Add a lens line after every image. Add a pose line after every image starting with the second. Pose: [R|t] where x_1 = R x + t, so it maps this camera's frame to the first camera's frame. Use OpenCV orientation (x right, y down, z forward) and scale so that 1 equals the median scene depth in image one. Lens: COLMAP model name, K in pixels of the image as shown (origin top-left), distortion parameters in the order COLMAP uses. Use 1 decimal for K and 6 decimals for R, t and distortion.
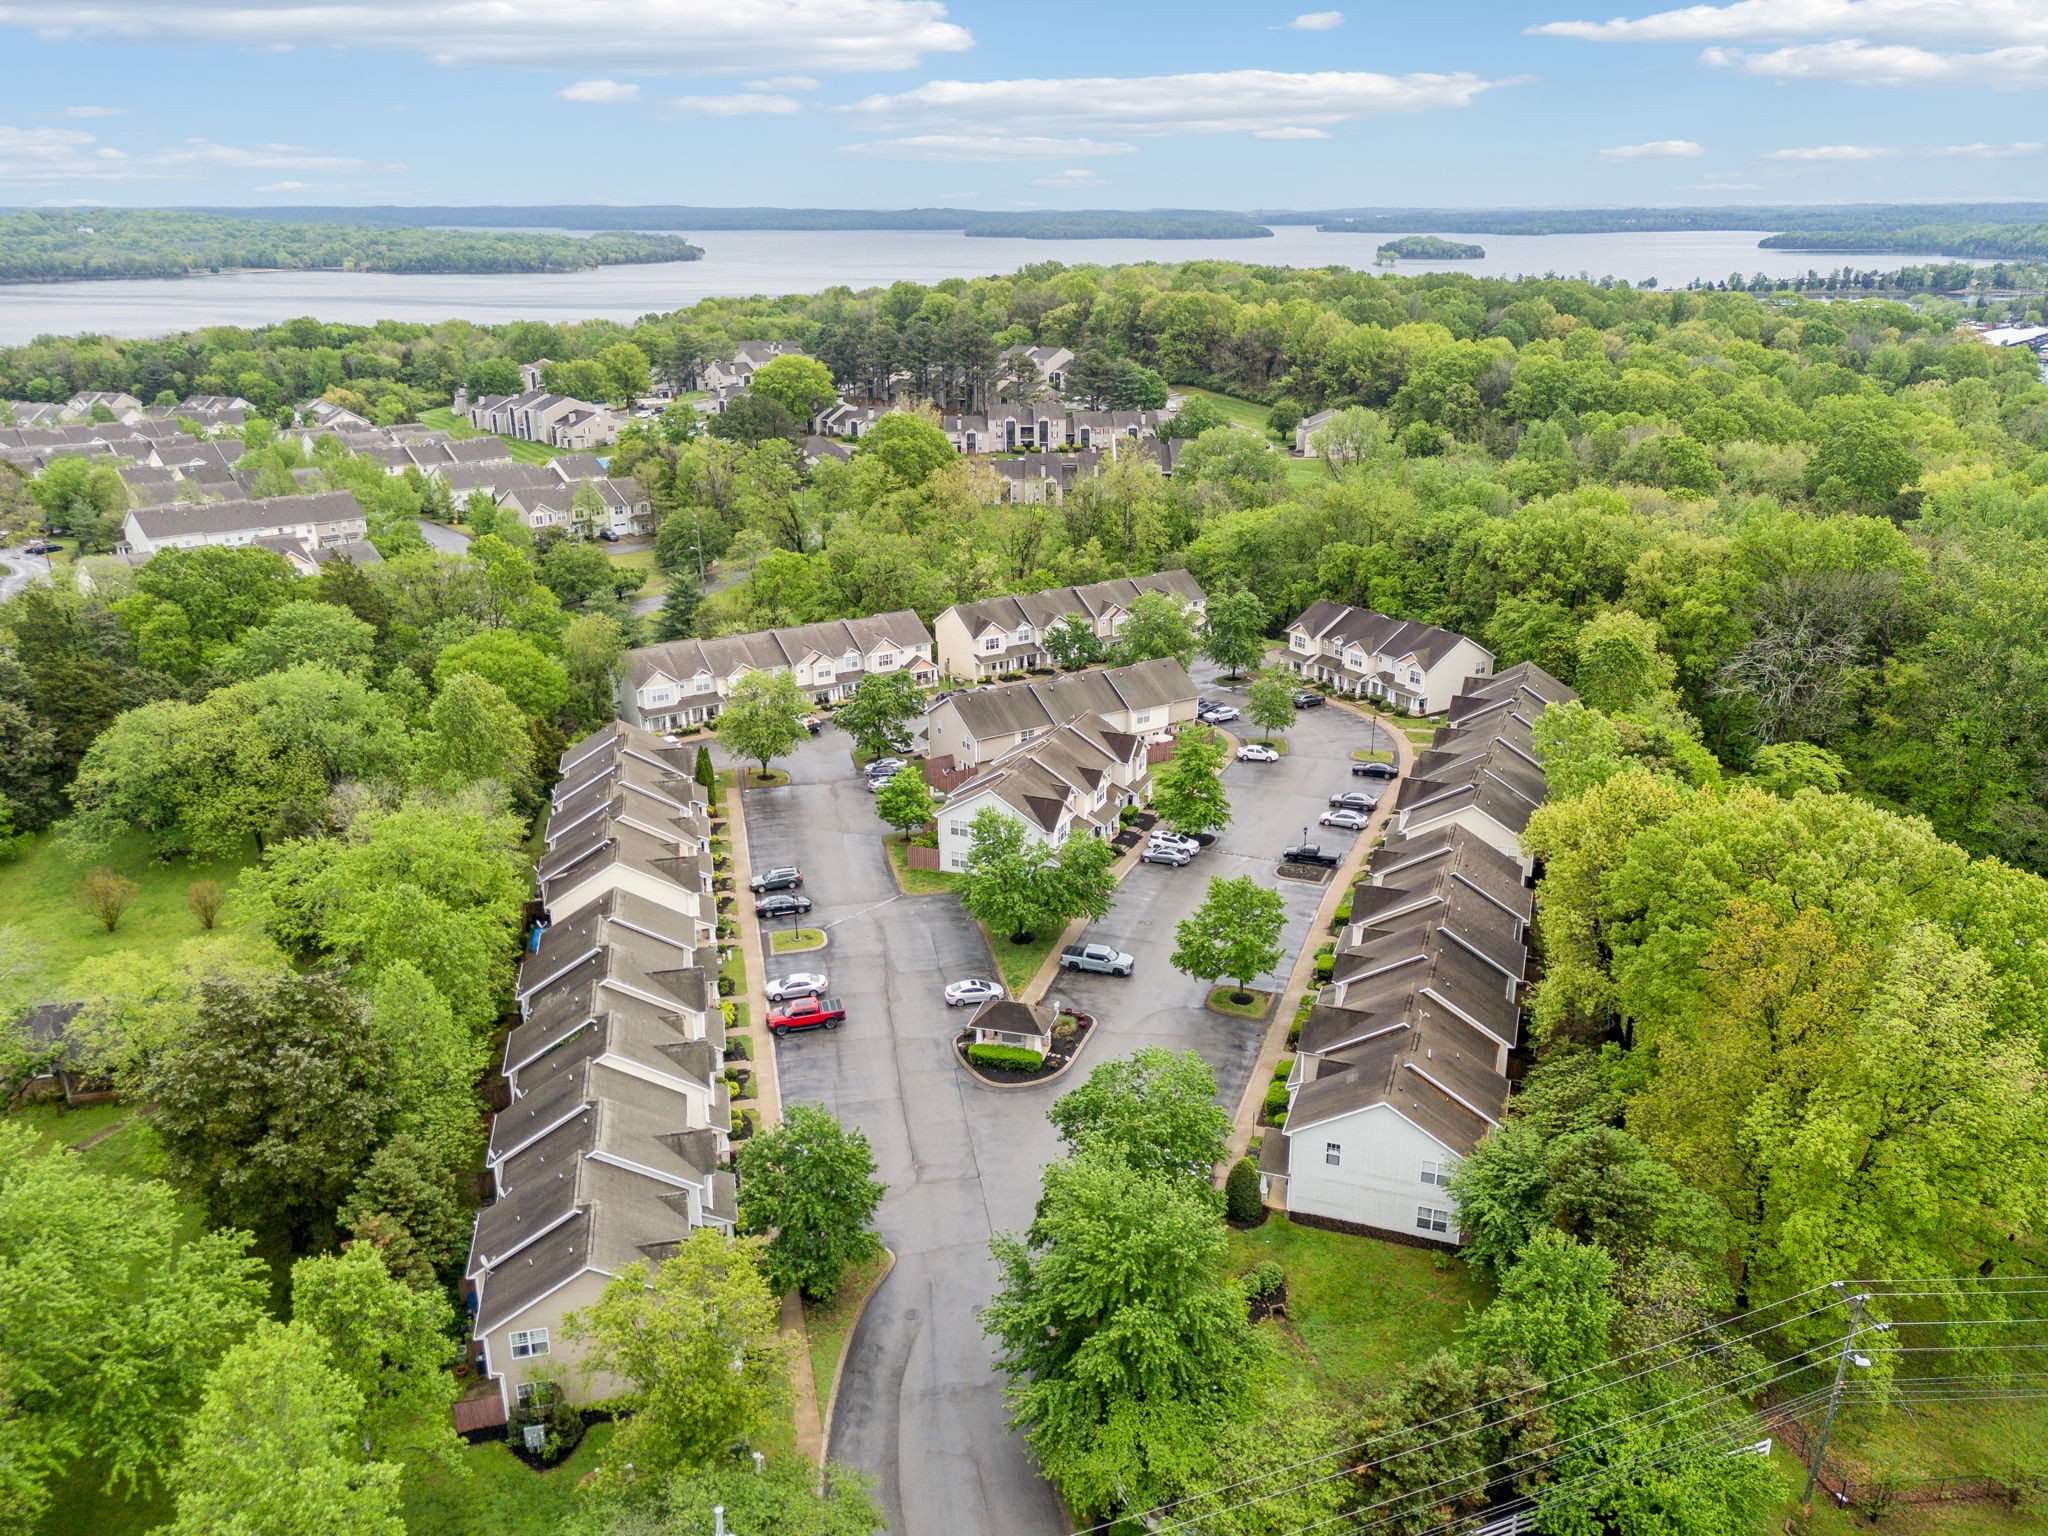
lens RADIAL K [[1546.9, 0, 1030.8], [0, 1546.9, 767.3], [0, 0, 1]] dist [0.070514, -0.060080]
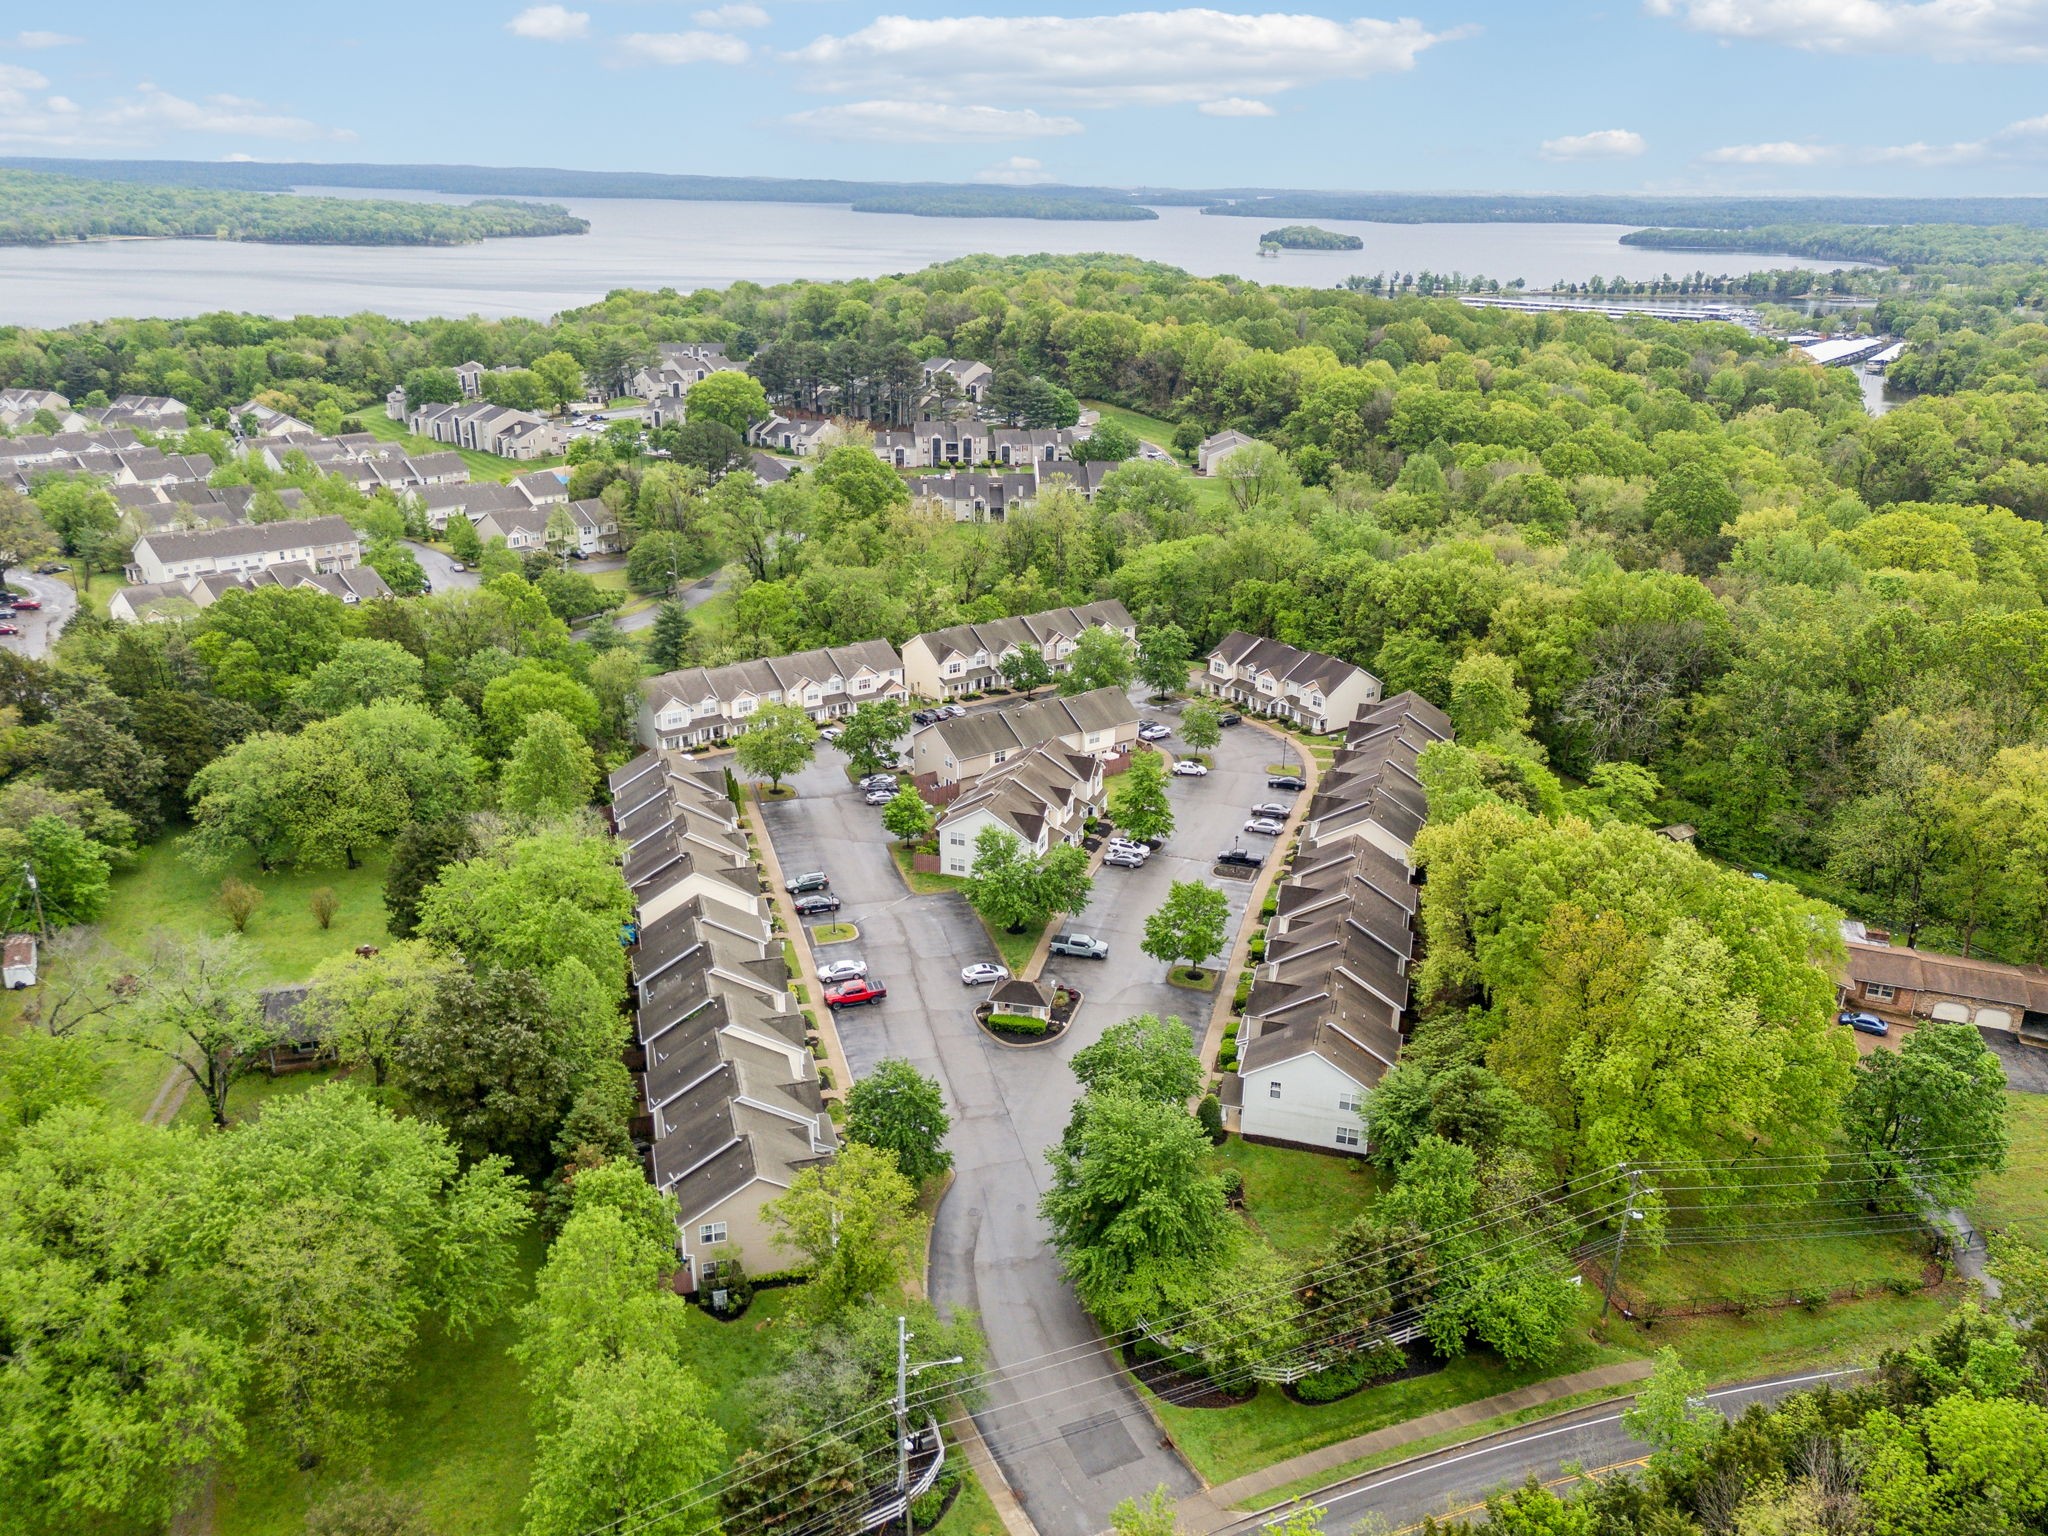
lens RADIAL K [[1534.2, 0, 1028.5], [0, 1534.2, 767.9], [0, 0, 1]] dist [0.079743, -0.073412]
pose [[0.997485, -0.004700, 0.070718, -0.056327], [0.003482, 0.999844, 0.017345, -0.027956], [-0.070788, -0.017055, 0.997346, -0.158162]]
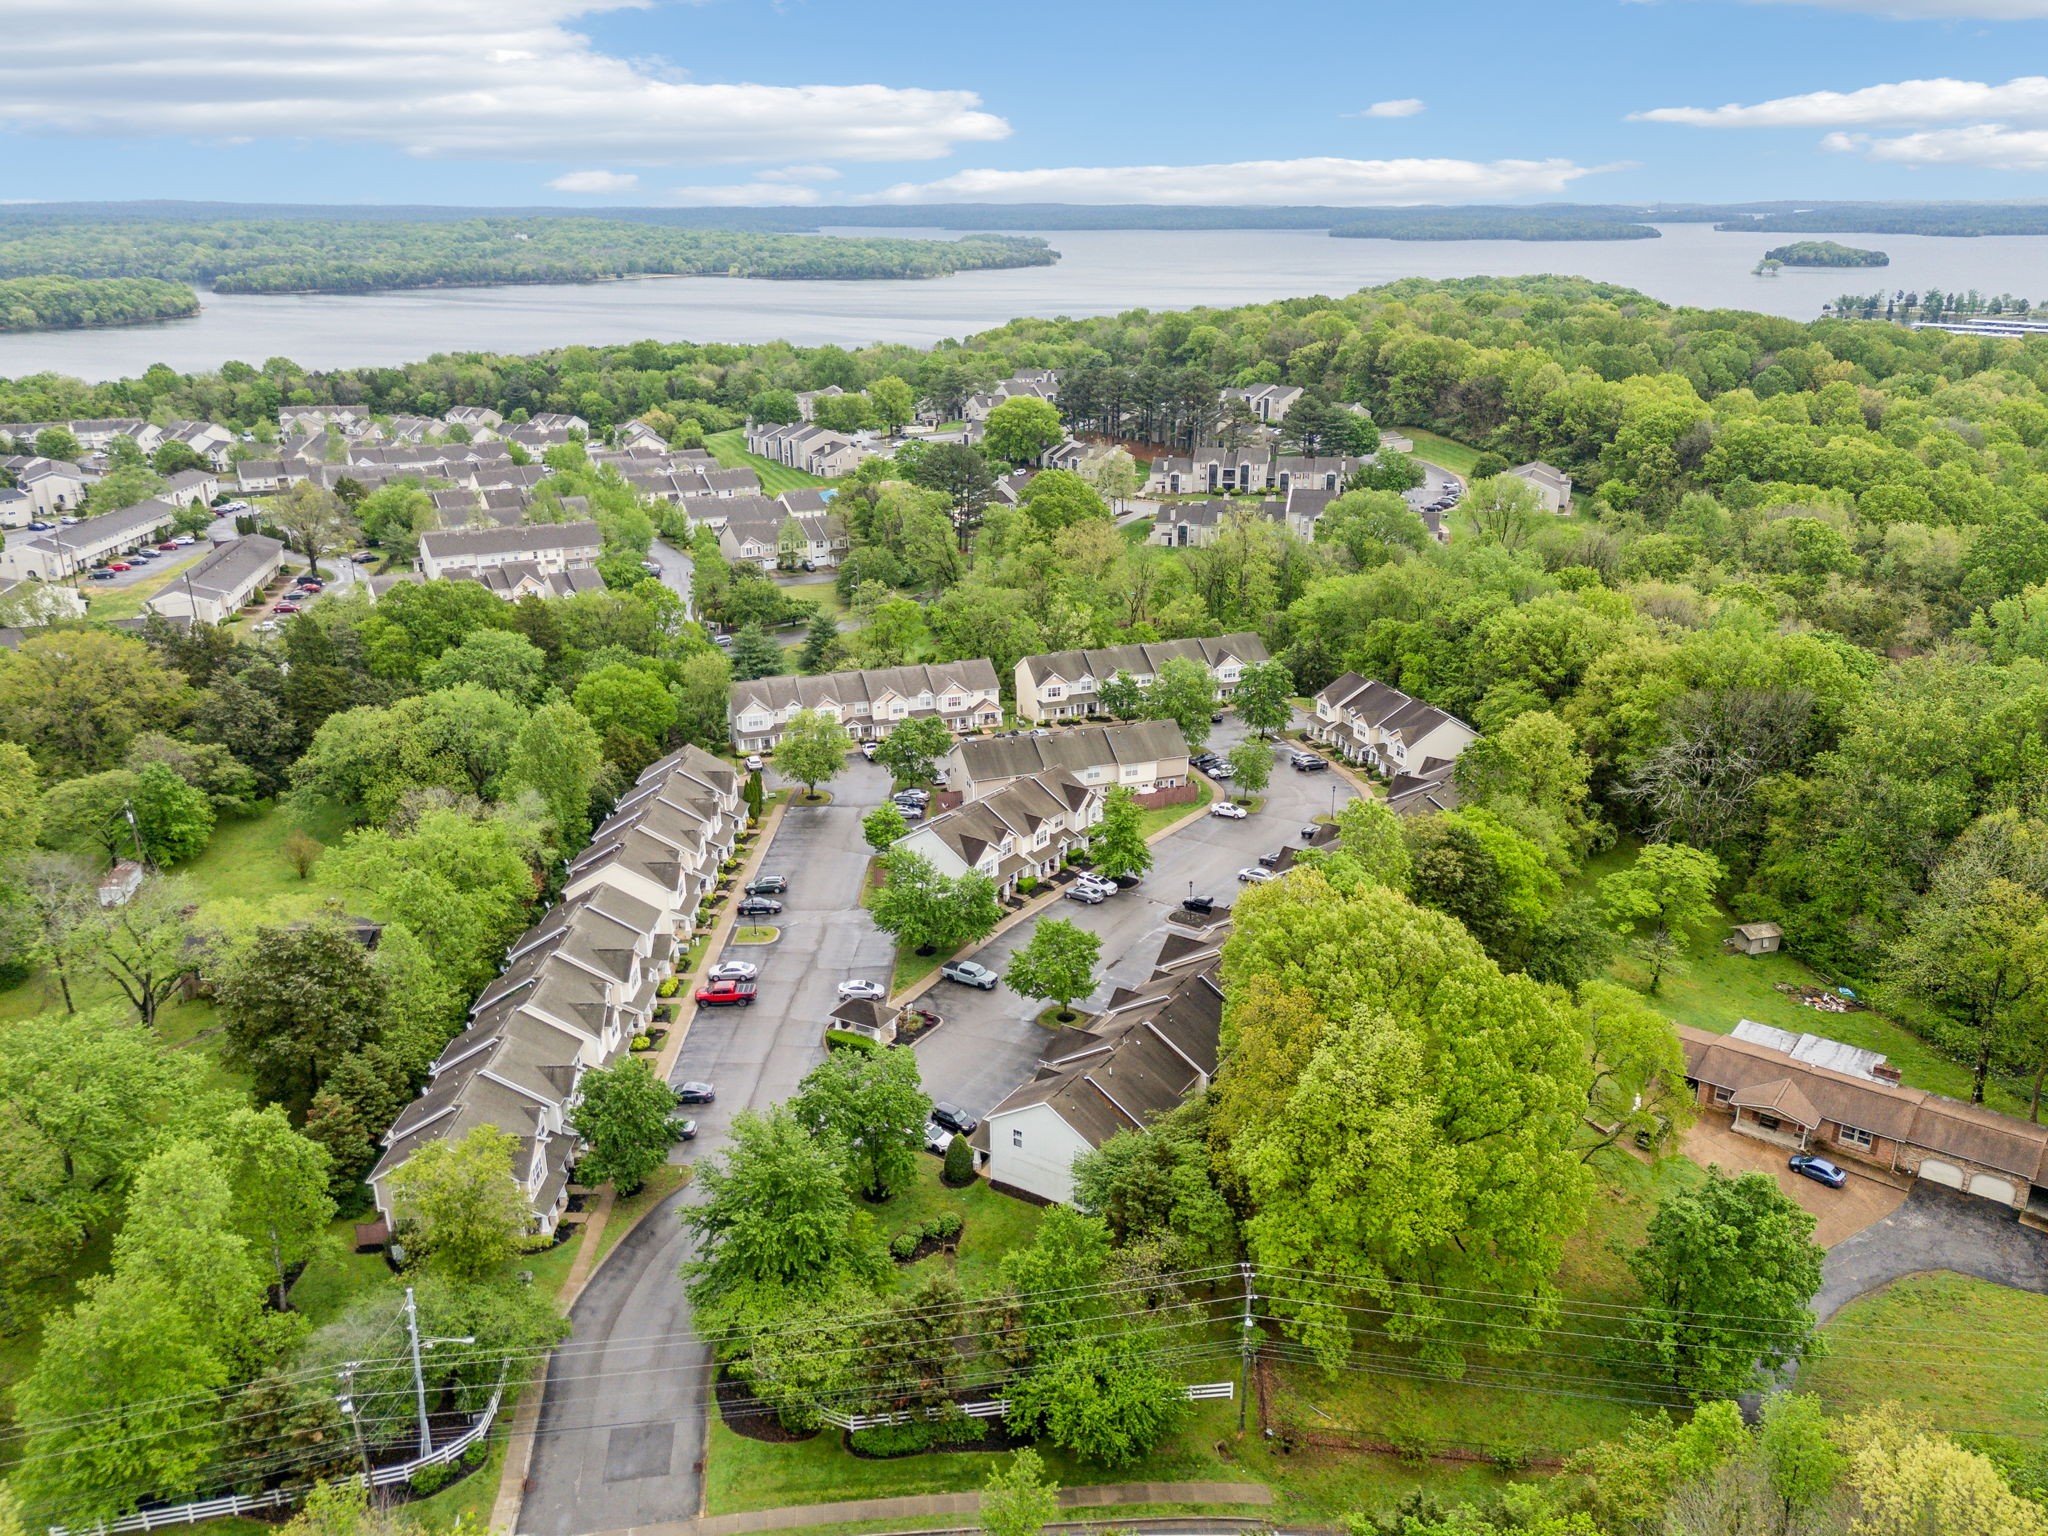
lens RADIAL K [[1546.9, 0, 1030.8], [0, 1546.9, 767.3], [0, 0, 1]] dist [0.070514, -0.060080]
pose [[0.974982, 0.075390, -0.209107, 0.222129], [-0.075077, 0.997133, 0.009442, -0.037257], [0.209219, 0.006493, 0.977847, -0.134810]]
